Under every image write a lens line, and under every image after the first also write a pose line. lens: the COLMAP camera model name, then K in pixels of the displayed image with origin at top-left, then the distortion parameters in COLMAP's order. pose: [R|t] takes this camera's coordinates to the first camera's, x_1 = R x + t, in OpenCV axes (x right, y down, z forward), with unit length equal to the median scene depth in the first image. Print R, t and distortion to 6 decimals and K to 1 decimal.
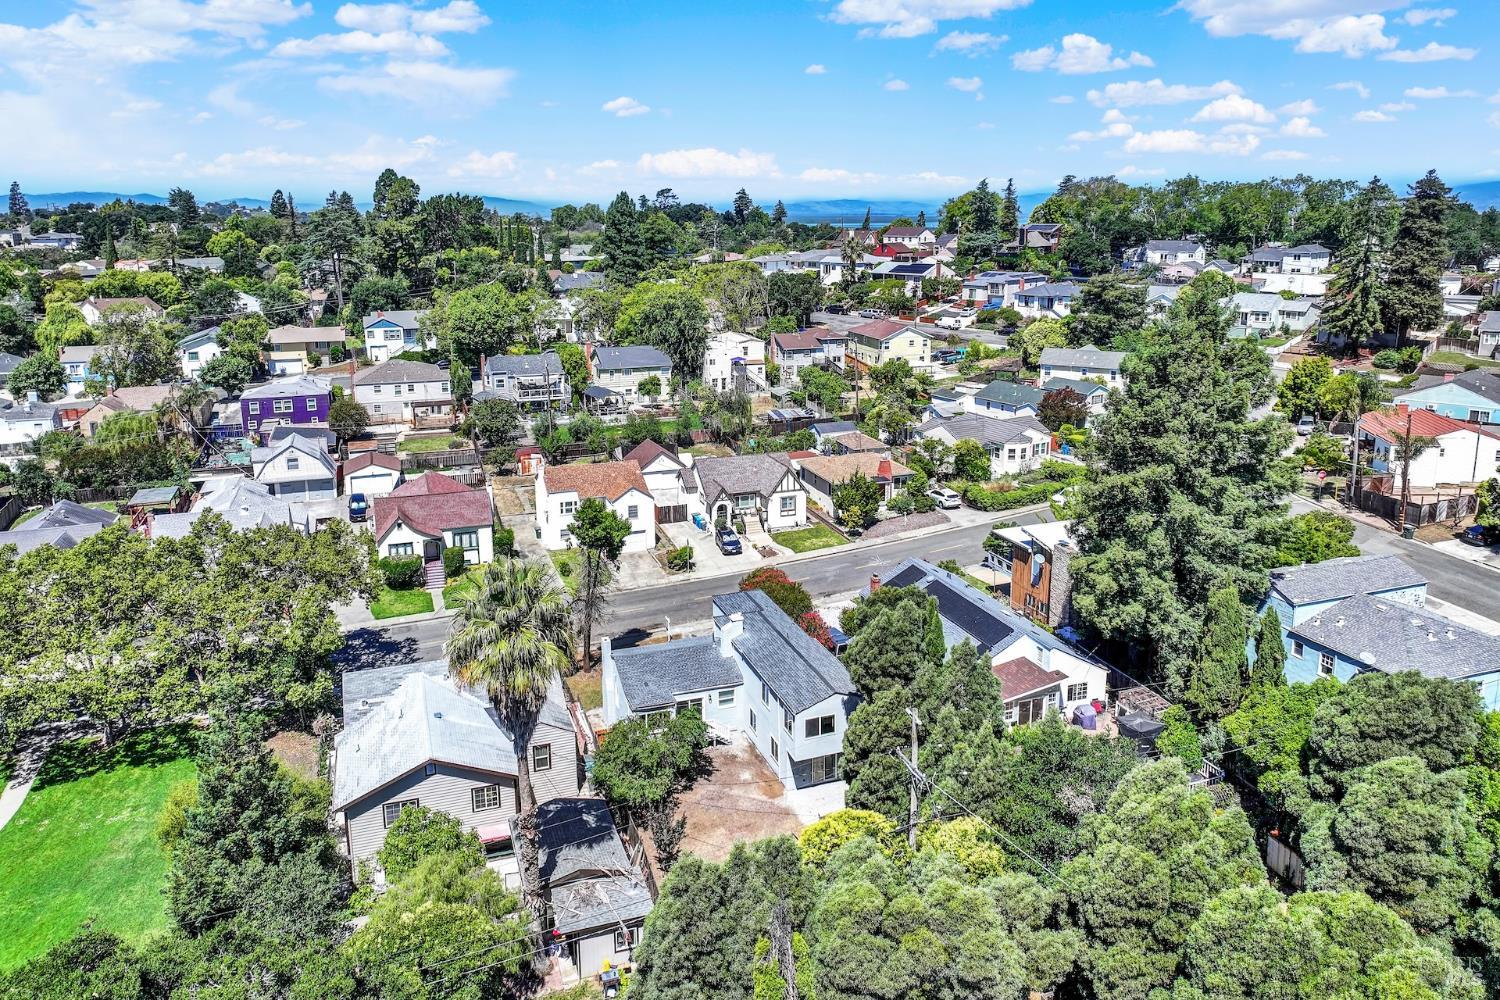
lens RADIAL K [[1041.7, 0, 751.4], [0, 1041.7, 489.7], [0, 0, 1]] dist [0.004400, 0.004529]
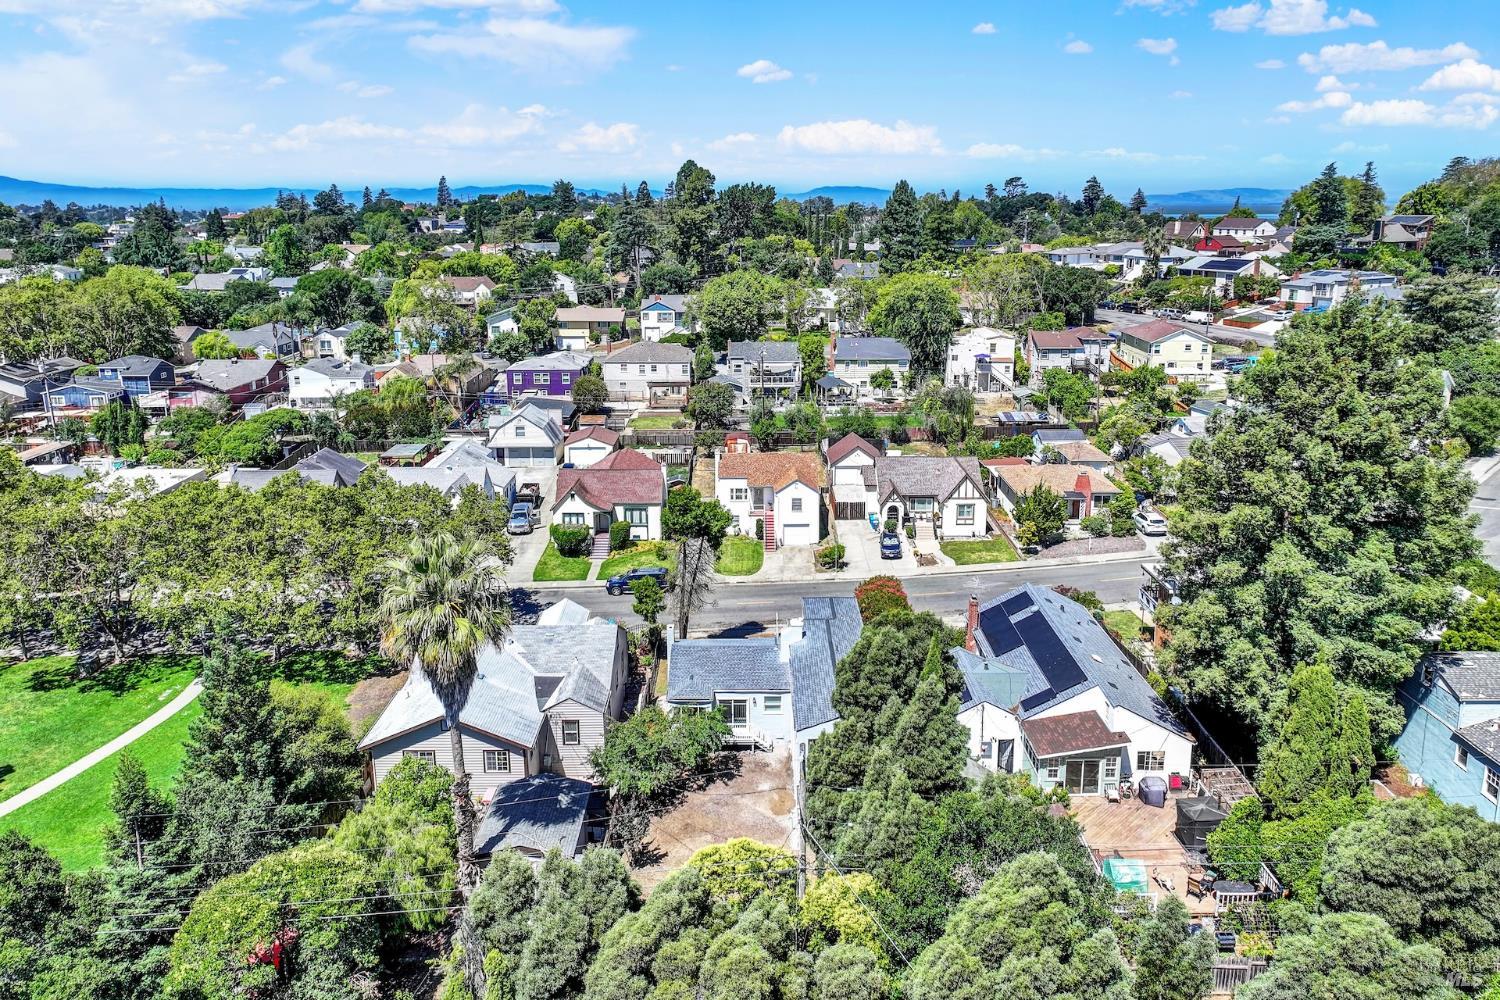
lens RADIAL K [[1041.7, 0, 751.4], [0, 1041.7, 489.7], [0, 0, 1]] dist [0.004400, 0.004529]
pose [[0.941890, 0.090595, -0.323476, 0.115629], [-0.087586, 0.995871, 0.023880, -0.008868], [0.324303, 0.005840, 0.945935, 0.035535]]
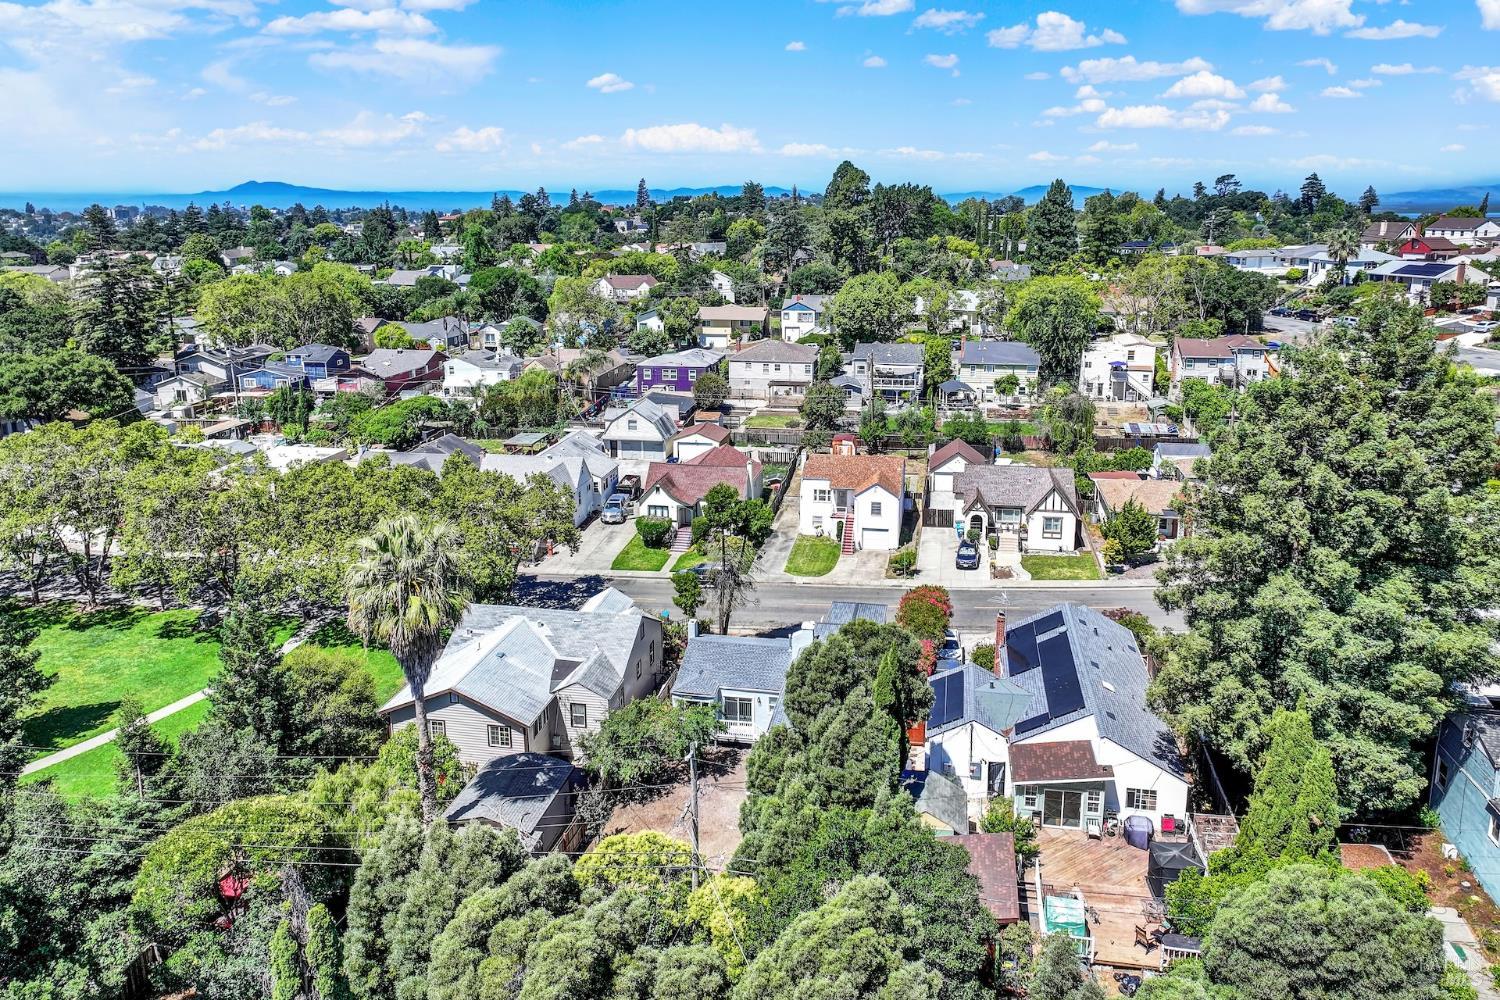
lens RADIAL K [[1038.3, 0, 750.4], [0, 1038.3, 481.9], [0, 0, 1]] dist [0.002430, 0.008970]
pose [[0.860082, 0.130785, -0.493106, 0.184857], [-0.128902, 0.990929, 0.037989, -0.017861], [0.493602, 0.030888, 0.869139, 0.065093]]
